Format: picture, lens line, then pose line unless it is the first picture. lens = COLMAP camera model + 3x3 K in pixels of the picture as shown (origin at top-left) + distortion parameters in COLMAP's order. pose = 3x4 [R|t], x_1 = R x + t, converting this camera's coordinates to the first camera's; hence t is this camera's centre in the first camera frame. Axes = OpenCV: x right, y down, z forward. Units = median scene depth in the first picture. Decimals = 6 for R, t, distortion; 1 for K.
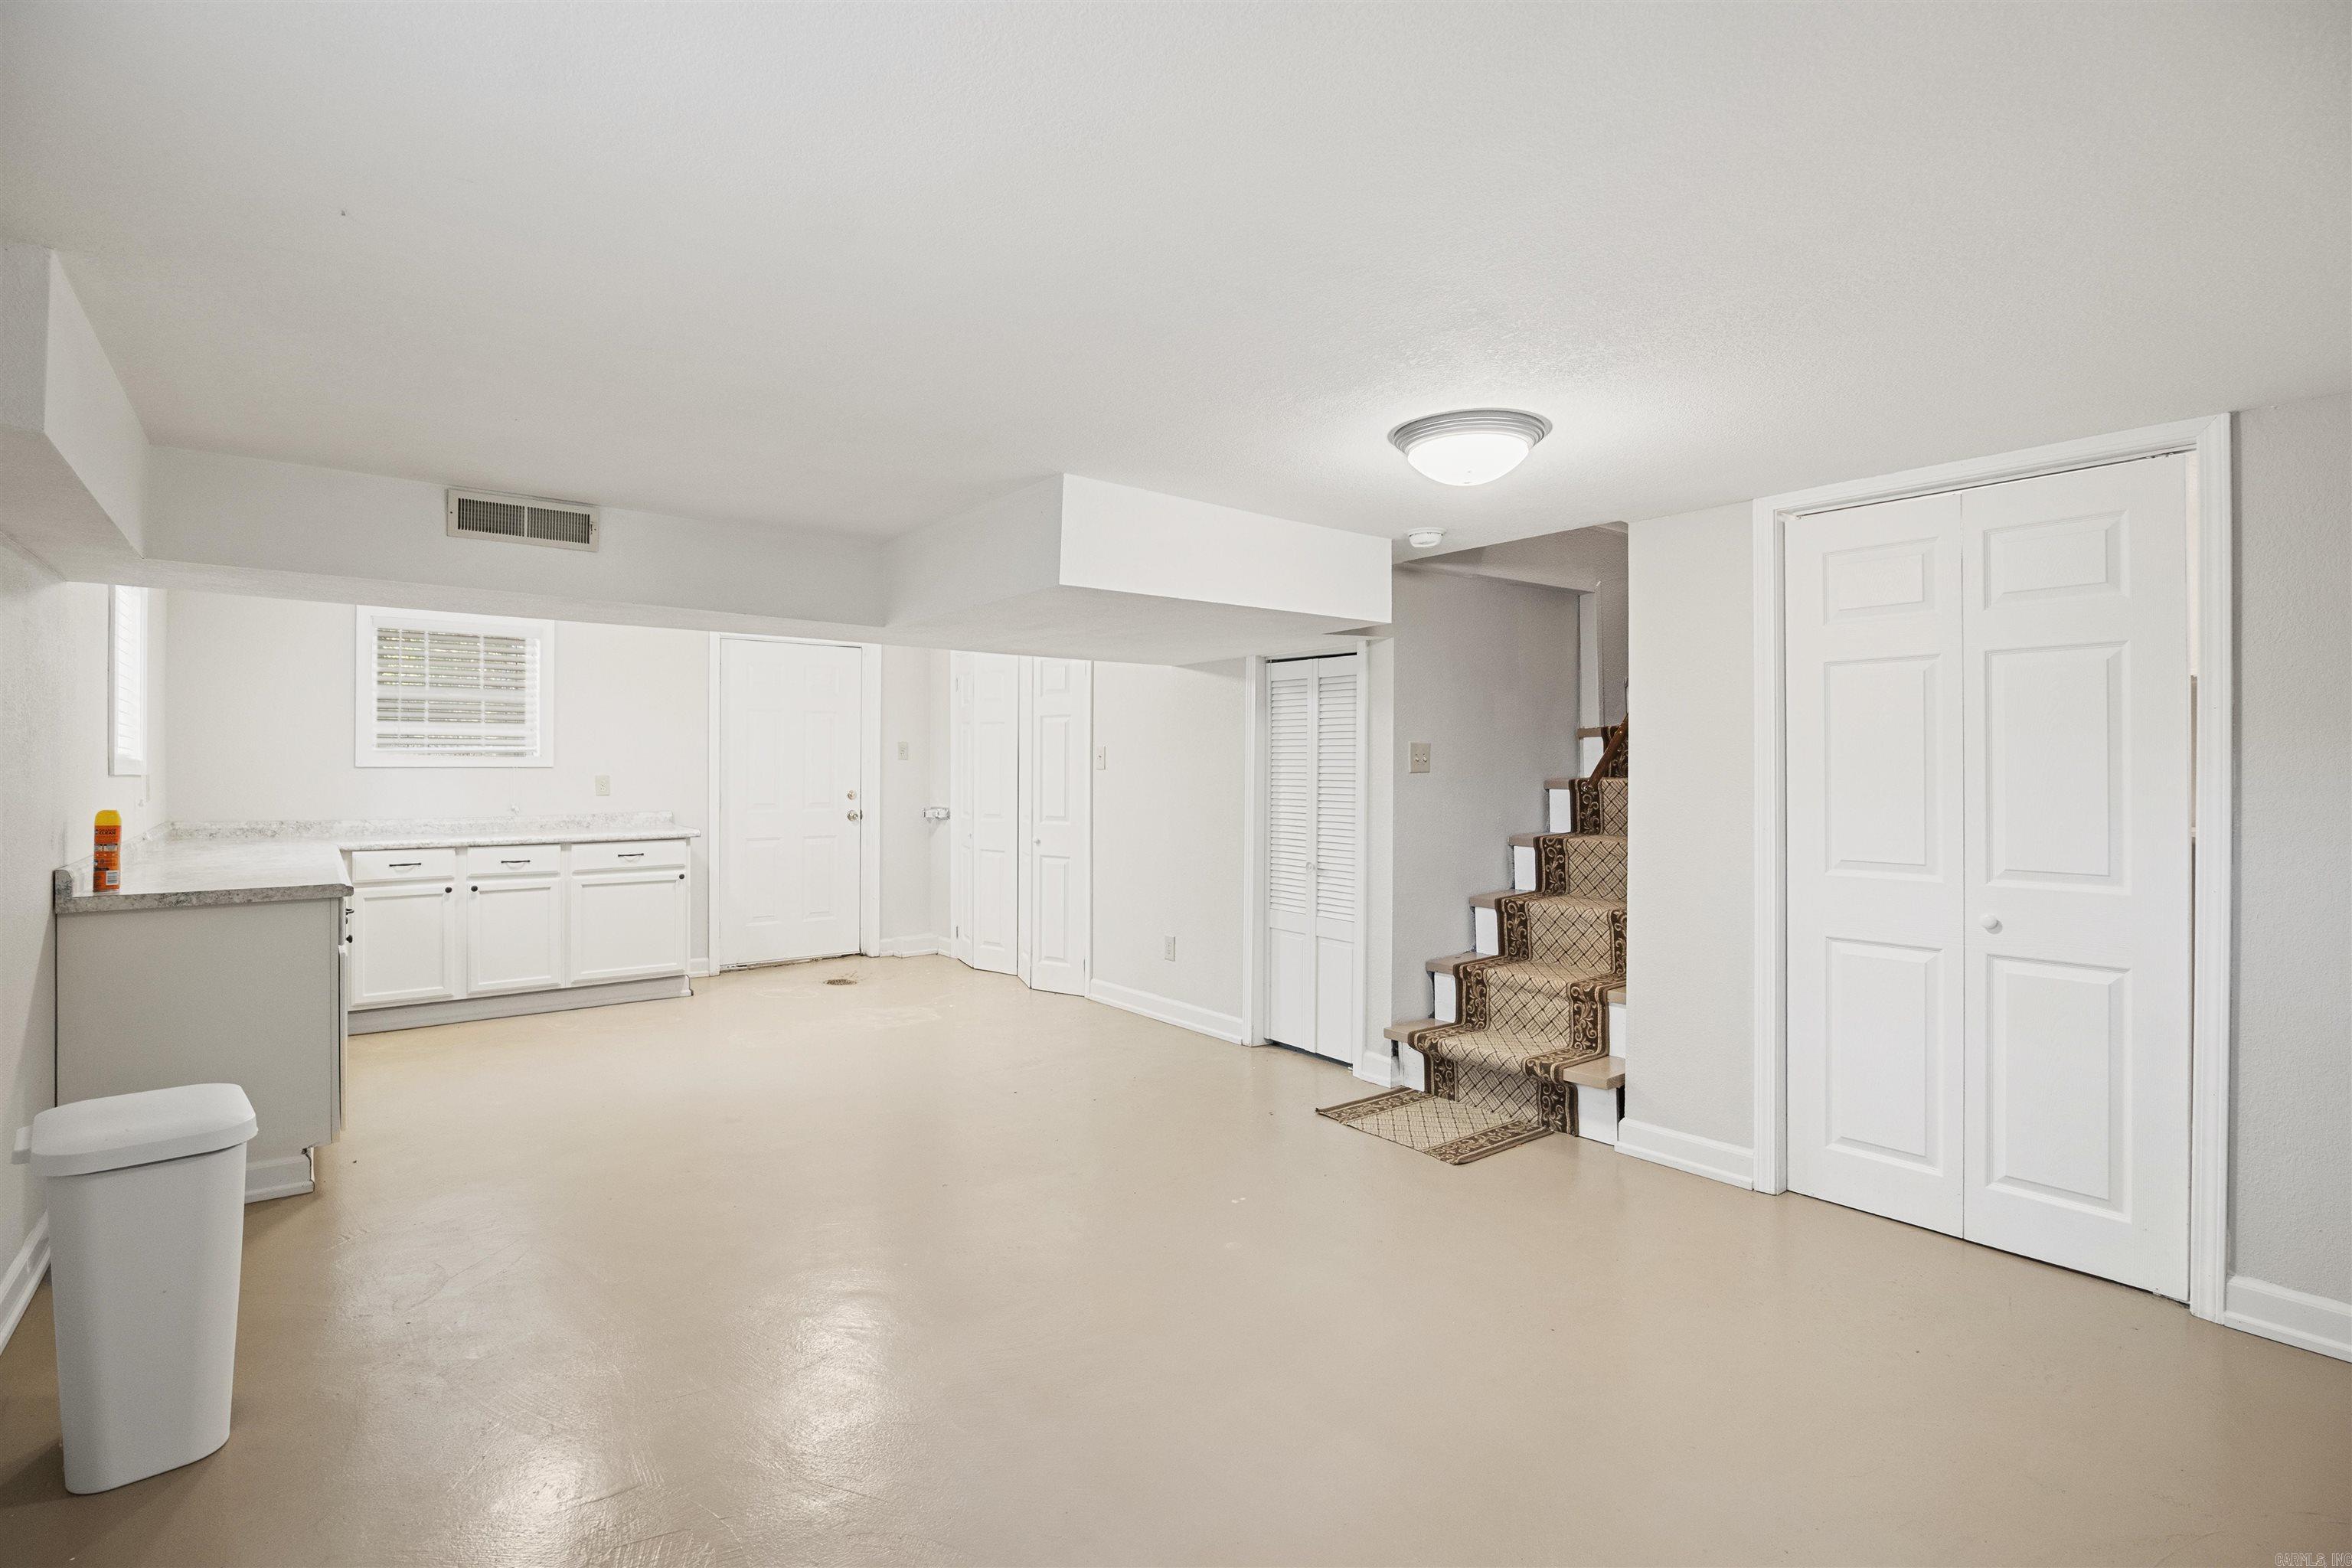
lens RADIAL K [[1104.2, 0, 1186.8], [0, 1104.2, 768.4], [0, 0, 1]] dist [-0.024757, 0.008171]
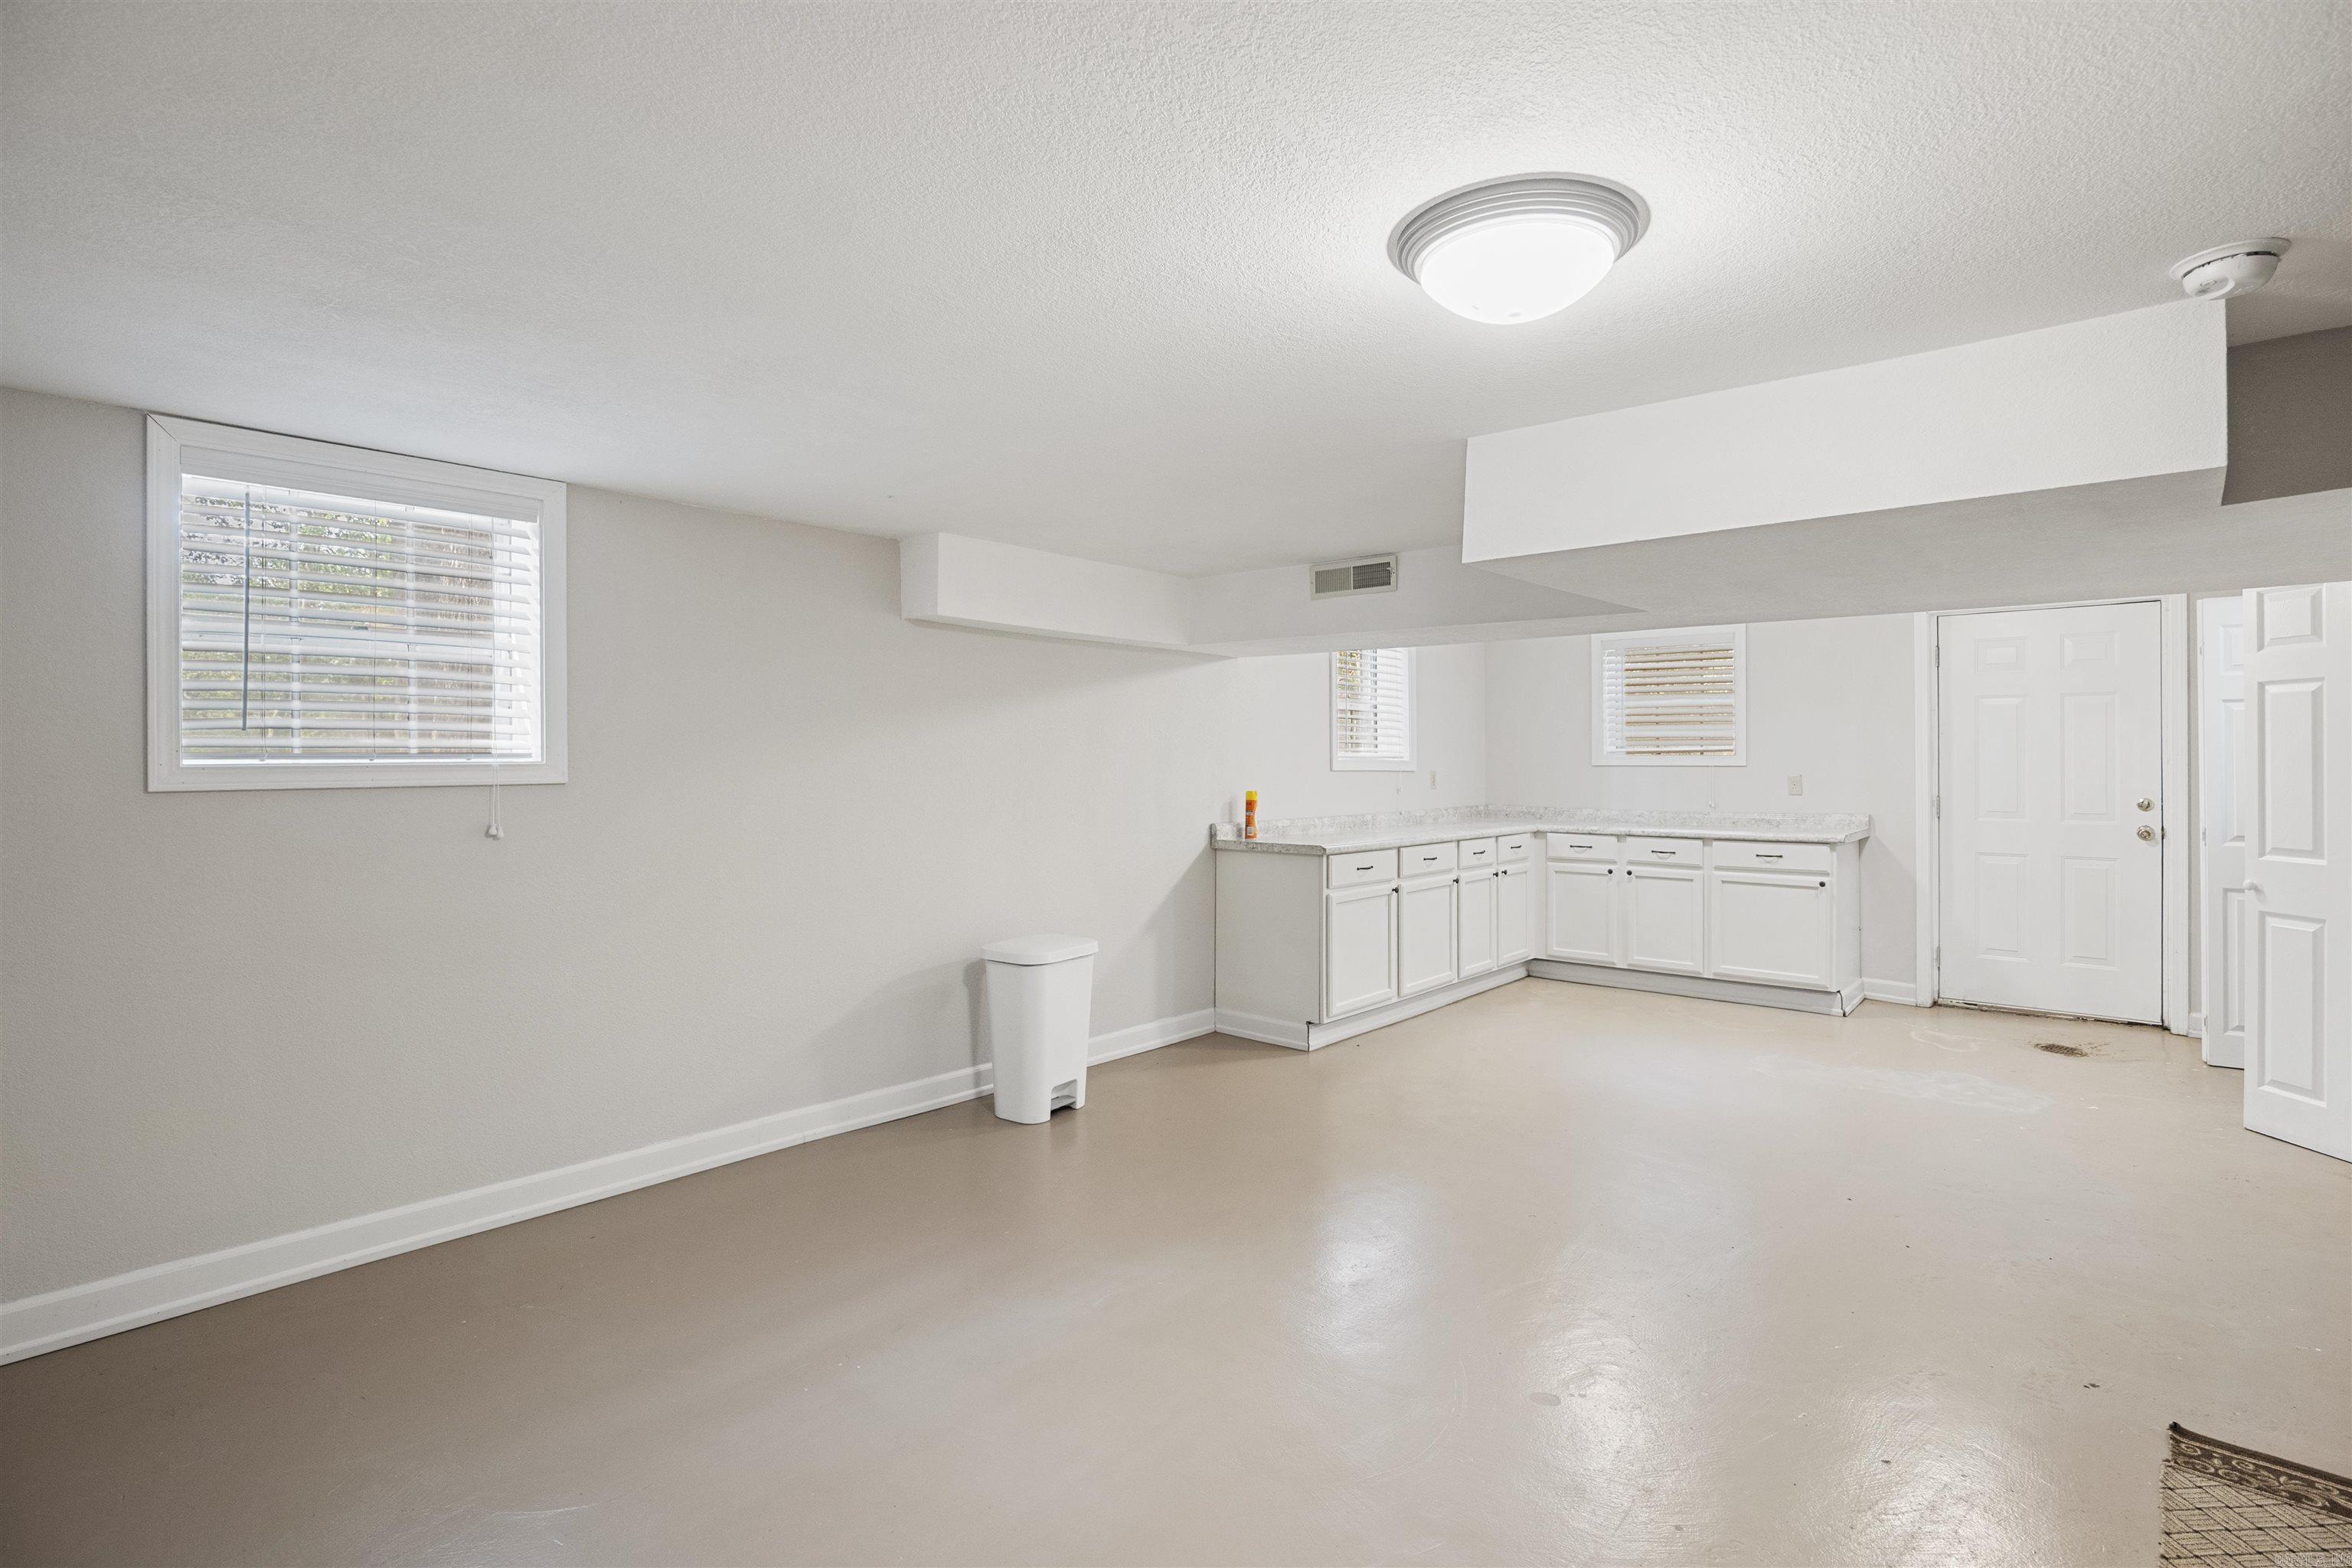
lens RADIAL K [[1104.2, 0, 1167.0], [0, 1104.2, 761.4], [0, 0, 1]] dist [-0.024757, 0.008171]
pose [[0.192107, -0.003397, -0.981368, 0.364358], [-0.002410, 0.999989, -0.003933, -0.000097], [0.981371, 0.003121, 0.192096, 0.298504]]
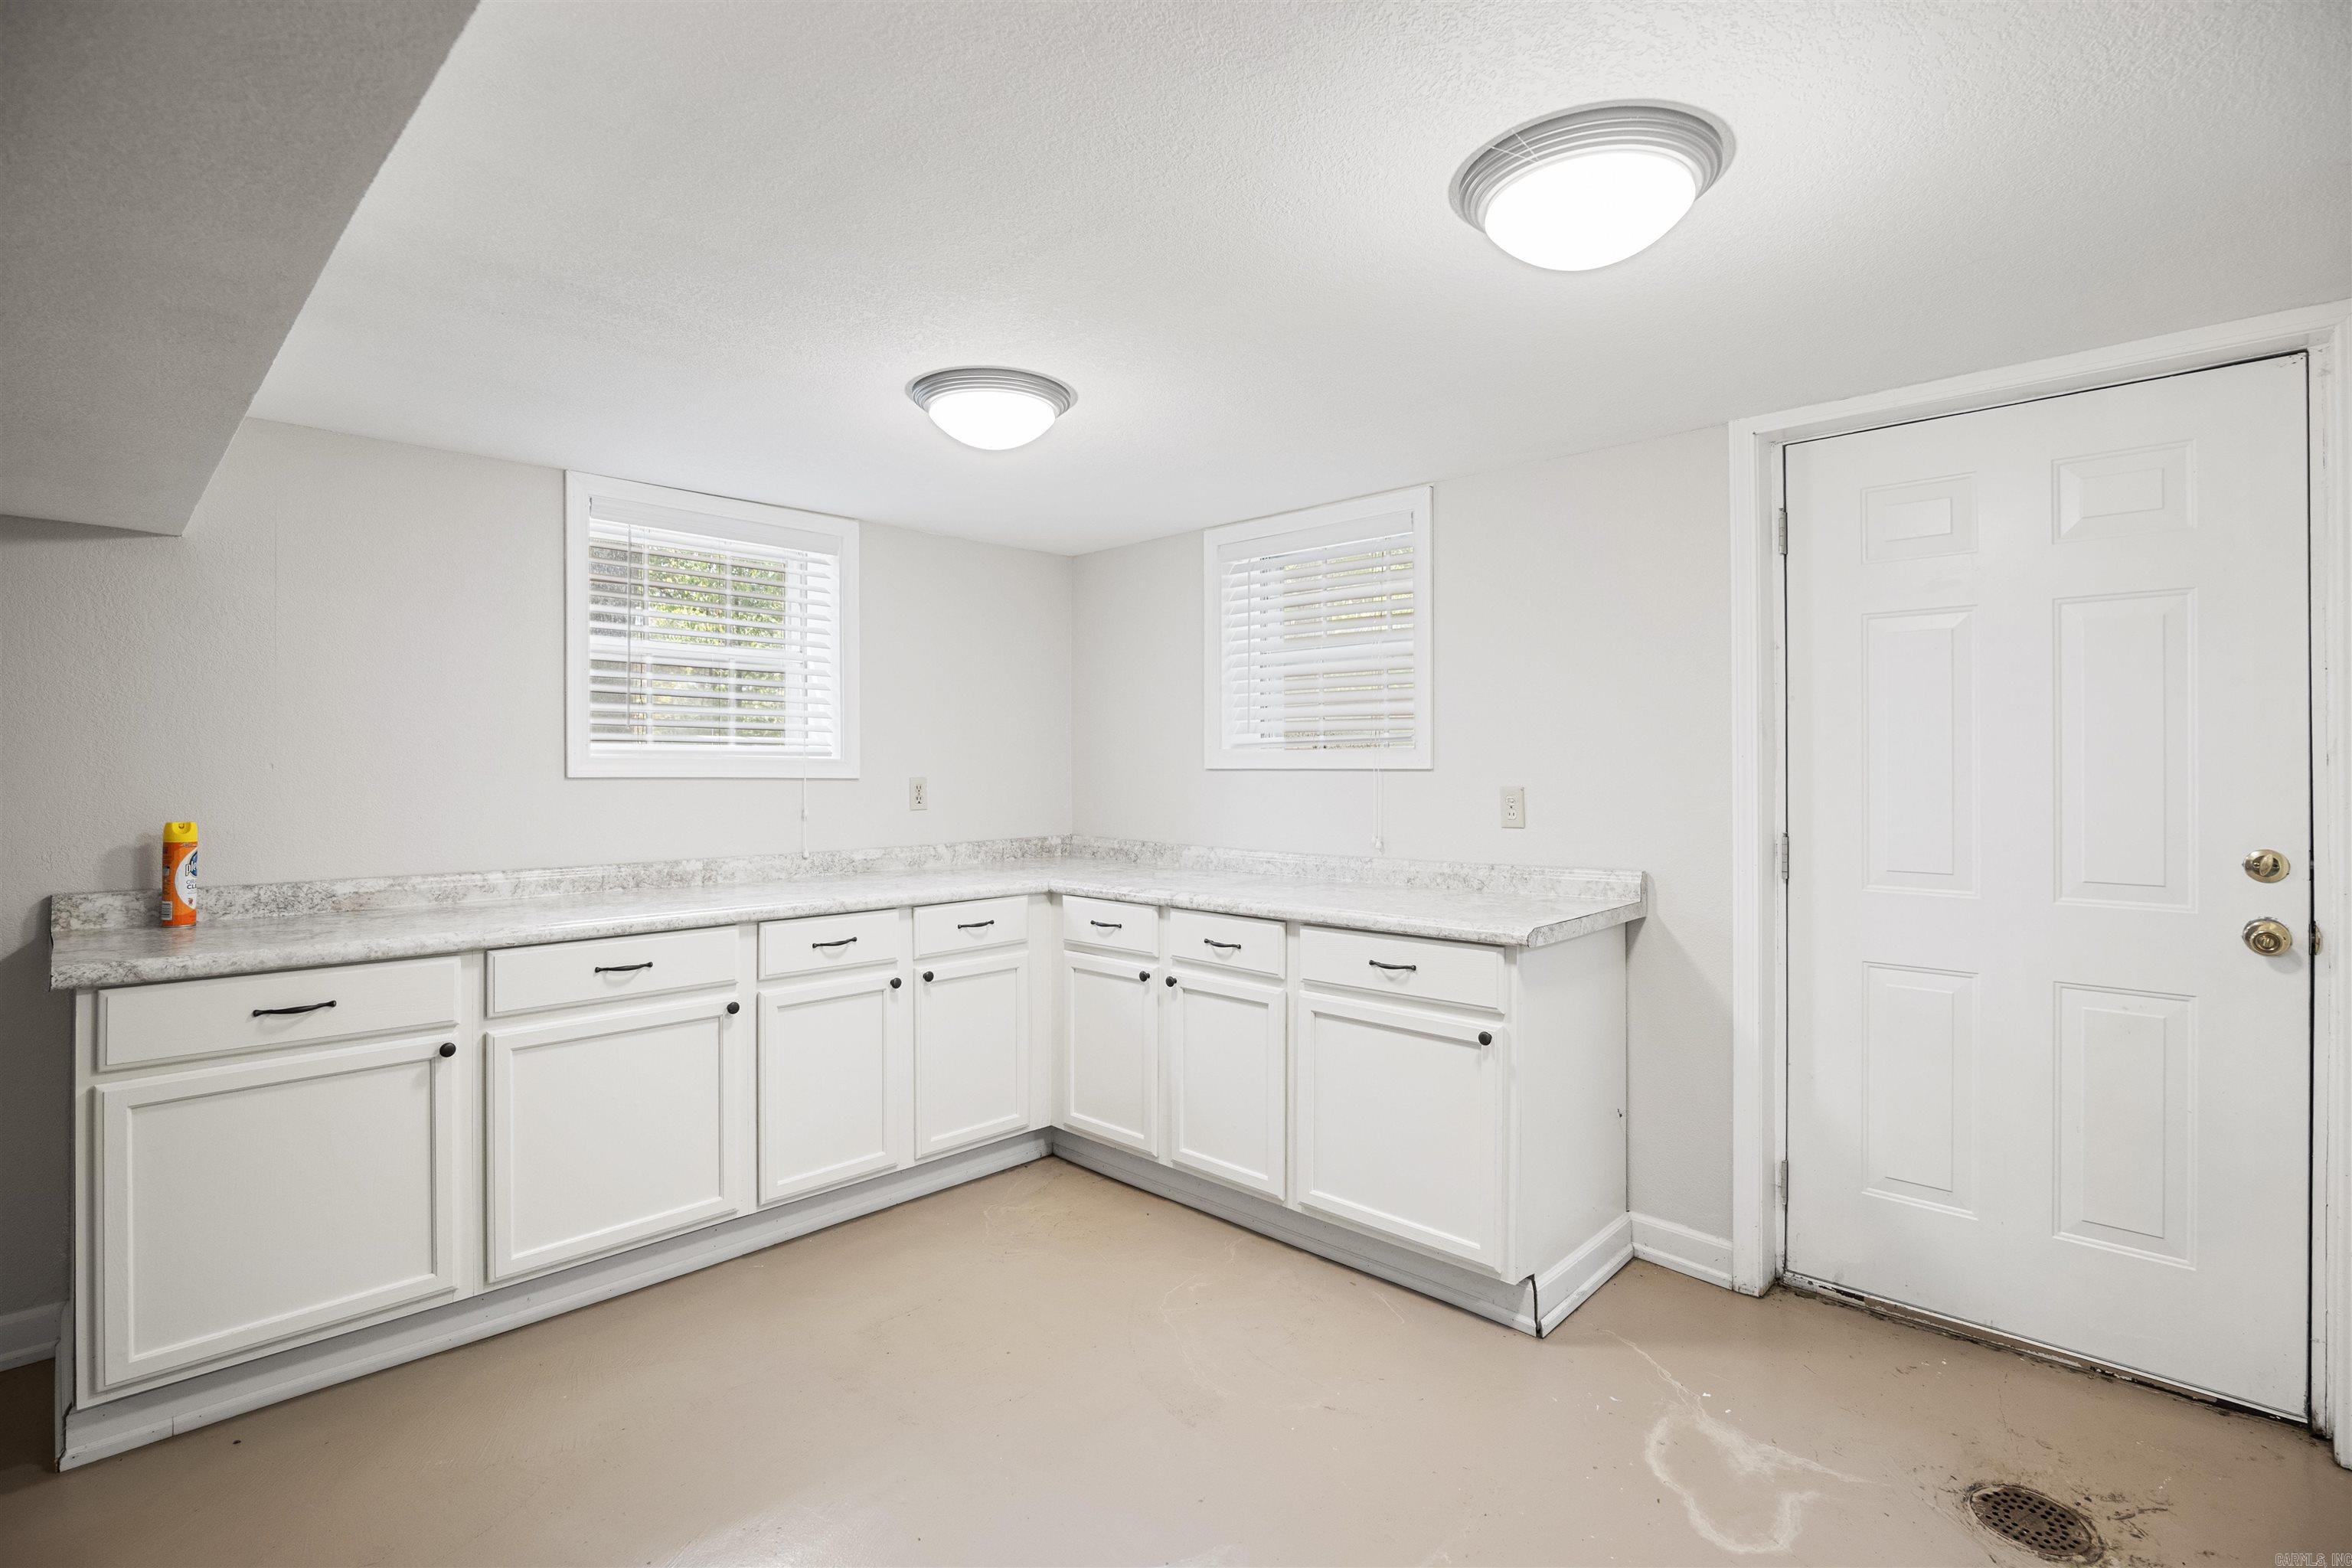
lens RADIAL K [[1104.2, 0, 1190.8], [0, 1104.2, 767.8], [0, 0, 1]] dist [-0.024757, 0.008171]
pose [[0.115184, 0.007764, -0.993314, -0.076557], [0.000149, 0.999969, 0.007834, -0.005626], [0.993344, -0.001051, 0.115180, 0.910674]]
